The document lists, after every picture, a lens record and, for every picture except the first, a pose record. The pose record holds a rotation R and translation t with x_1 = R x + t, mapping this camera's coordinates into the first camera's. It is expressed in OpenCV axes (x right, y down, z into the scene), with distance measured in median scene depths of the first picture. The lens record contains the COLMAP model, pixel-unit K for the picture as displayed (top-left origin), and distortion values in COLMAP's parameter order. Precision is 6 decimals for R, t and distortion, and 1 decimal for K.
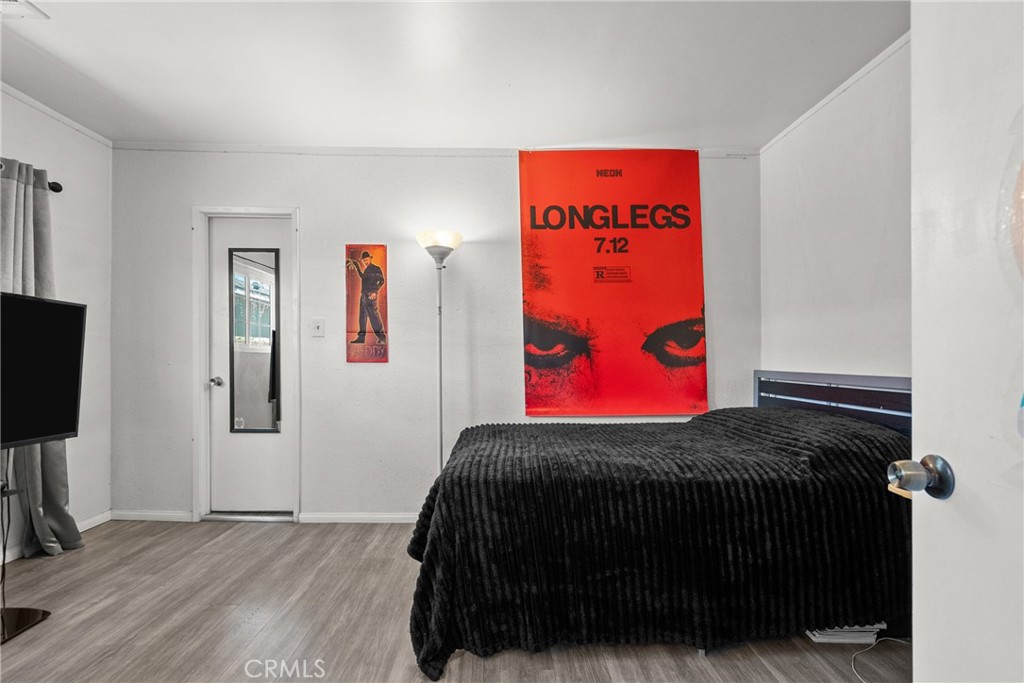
lens RADIAL K [[469.5, 0, 509.9], [0, 469.5, 343.7], [0, 0, 1]] dist [0.000342, 0.000683]
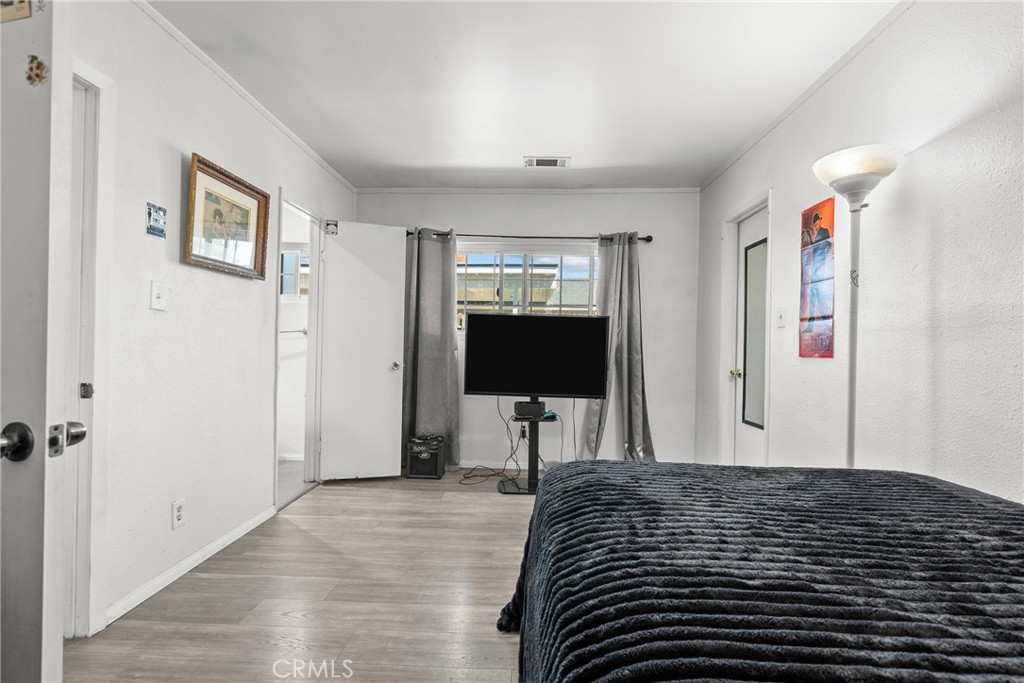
lens RADIAL K [[469.5, 0, 509.9], [0, 469.5, 343.7], [0, 0, 1]] dist [0.000342, 0.000683]
pose [[-0.063248, -0.016926, -0.997854, 0.493522], [0.016350, 0.999704, -0.017994, 0.023080], [0.997864, -0.017453, -0.062953, 0.547731]]
